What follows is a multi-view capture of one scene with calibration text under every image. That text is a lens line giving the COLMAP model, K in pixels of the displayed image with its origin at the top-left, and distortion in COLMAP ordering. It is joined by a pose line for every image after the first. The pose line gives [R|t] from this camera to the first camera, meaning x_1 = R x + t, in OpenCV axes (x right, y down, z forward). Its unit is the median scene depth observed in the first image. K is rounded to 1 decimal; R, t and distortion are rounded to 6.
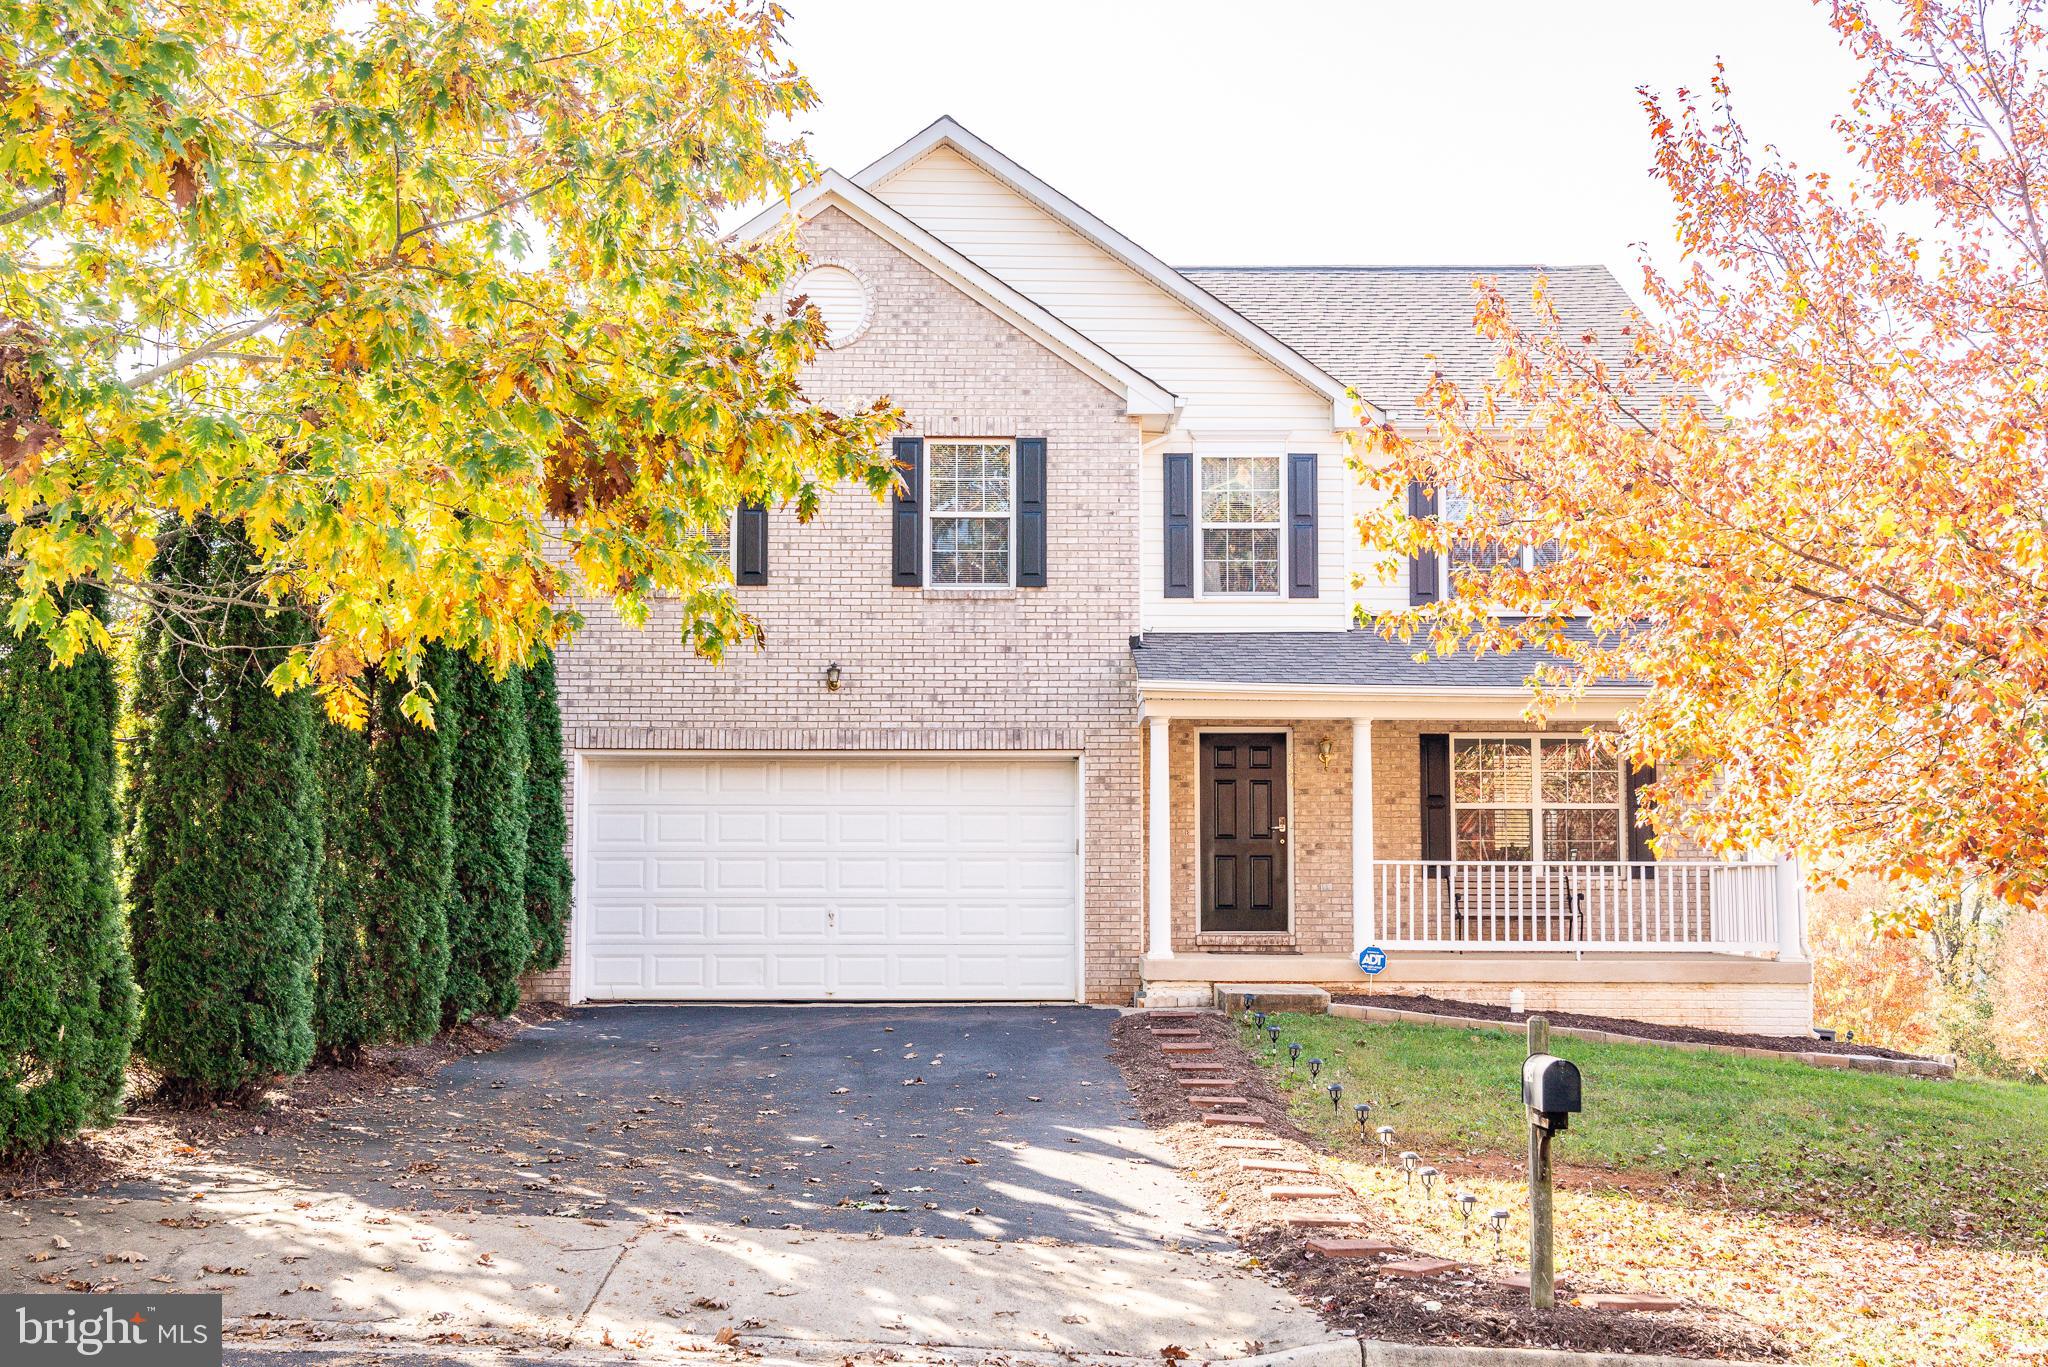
lens RADIAL K [[1235.7, 0, 1091.0], [0, 1235.7, 672.2], [0, 0, 1]] dist [0.029704, 0.000716]
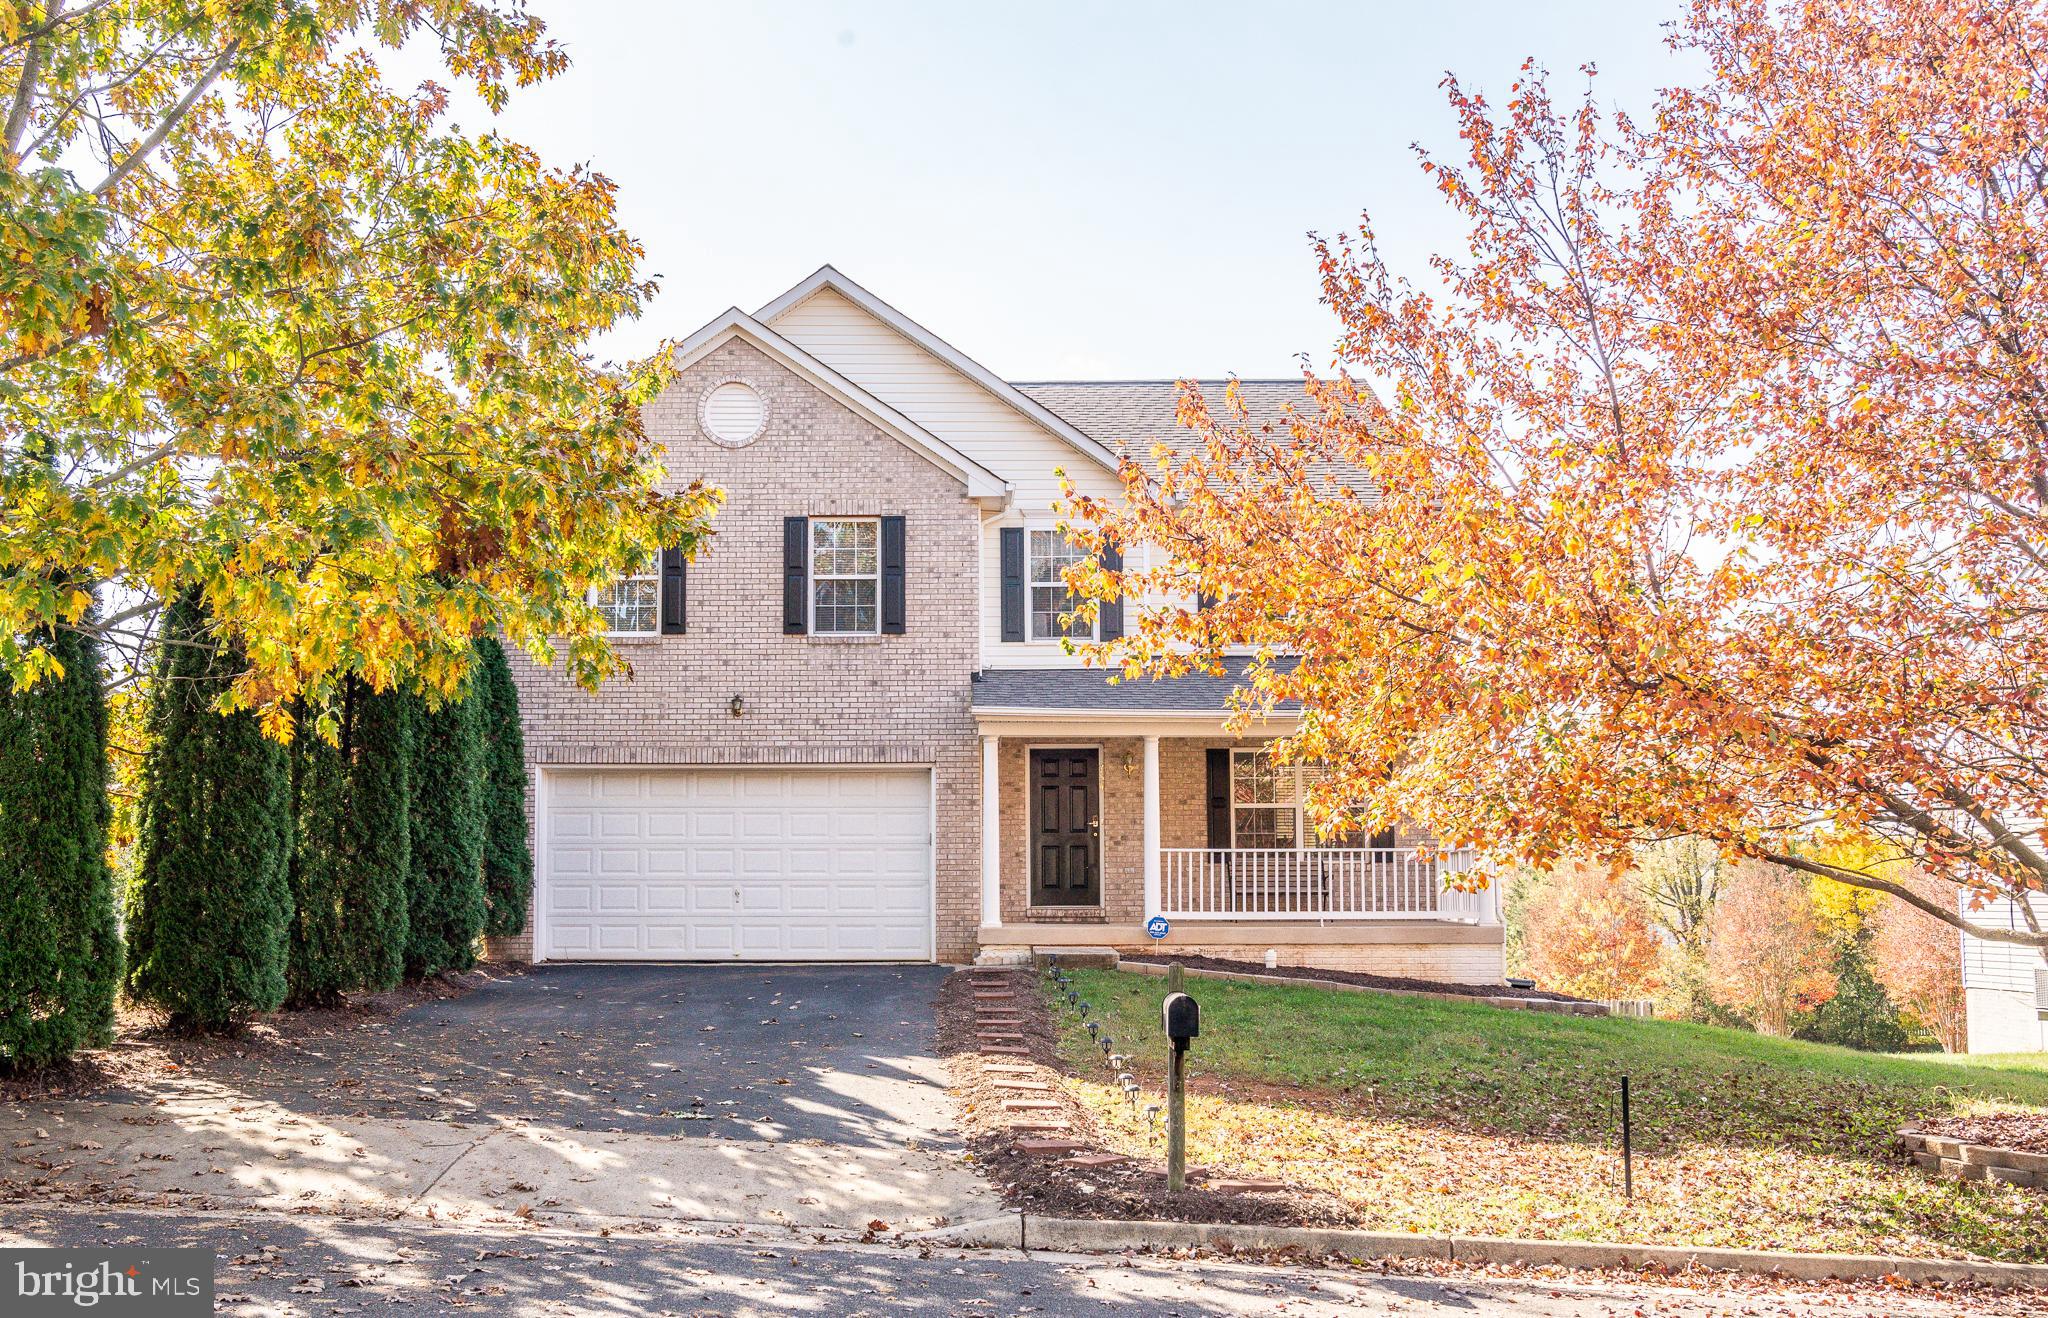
lens RADIAL K [[978.9, 0, 1023.9], [0, 978.9, 706.1], [0, 0, 1]] dist [0.002070, 0.000235]
pose [[0.999881, -0.006095, -0.014193, 0.120363], [0.006063, 0.999979, -0.002274, 0.009787], [0.014207, 0.002188, 0.999897, 0.001361]]
